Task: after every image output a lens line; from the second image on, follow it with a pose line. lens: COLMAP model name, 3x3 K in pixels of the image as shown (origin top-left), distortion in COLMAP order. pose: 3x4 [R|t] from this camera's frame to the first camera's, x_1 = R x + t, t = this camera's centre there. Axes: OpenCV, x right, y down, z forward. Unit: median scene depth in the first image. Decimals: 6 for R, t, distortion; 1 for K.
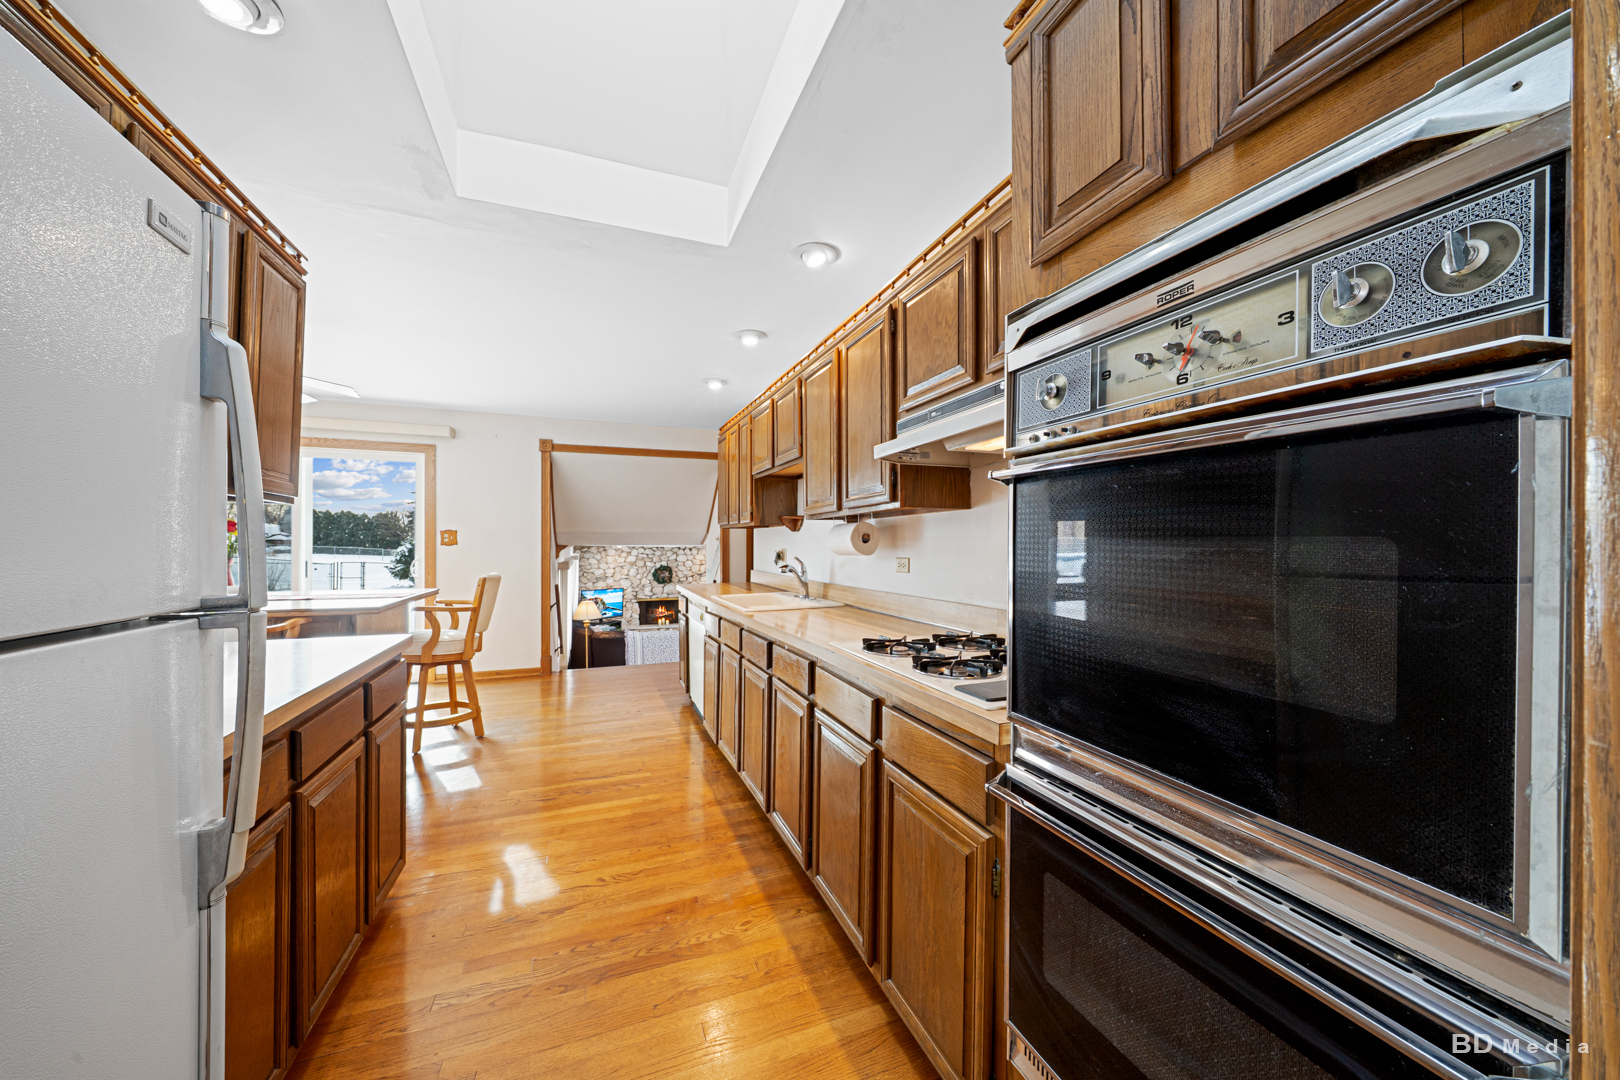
lens RADIAL K [[557.2, 0, 808.7], [0, 557.2, 549.7], [0, 0, 1]] dist [0.000016, -0.000121]
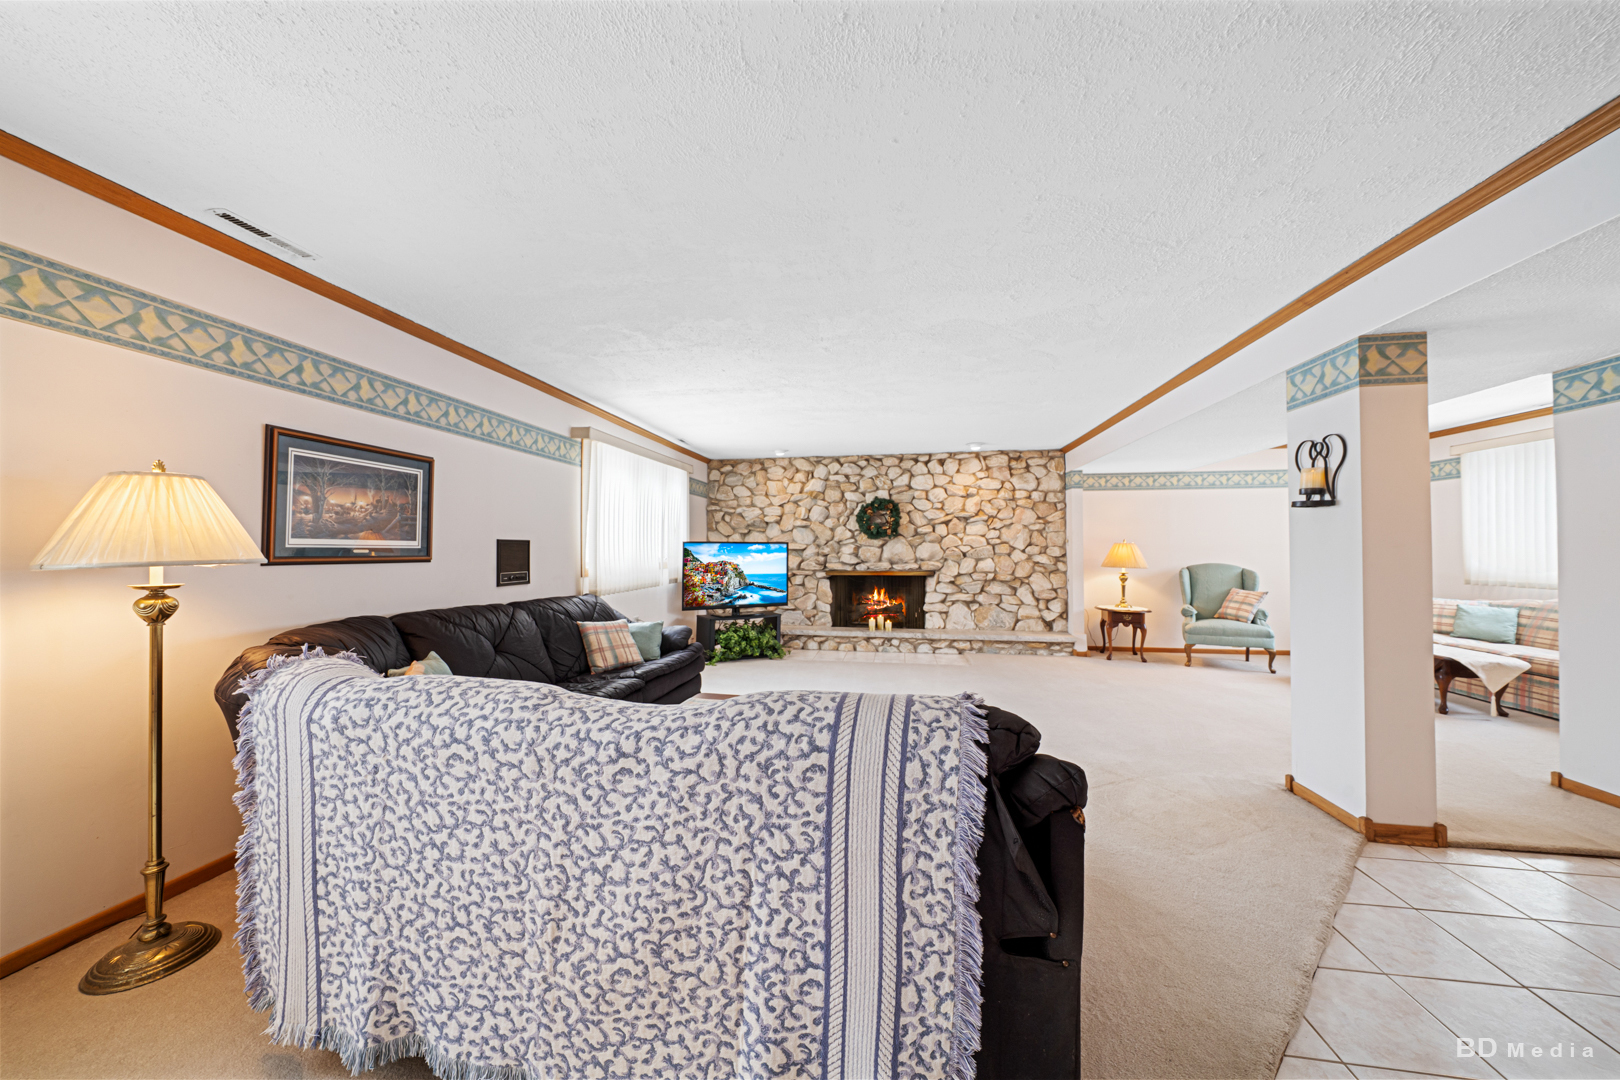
lens RADIAL K [[557.2, 0, 805.9], [0, 557.2, 538.1], [0, 0, 1]] dist [0.000016, -0.000121]
pose [[0.855390, -0.010310, -0.517881, -0.078186], [0.006416, 0.999936, -0.009310, 0.064813], [0.517944, 0.004641, 0.855402, 0.583037]]
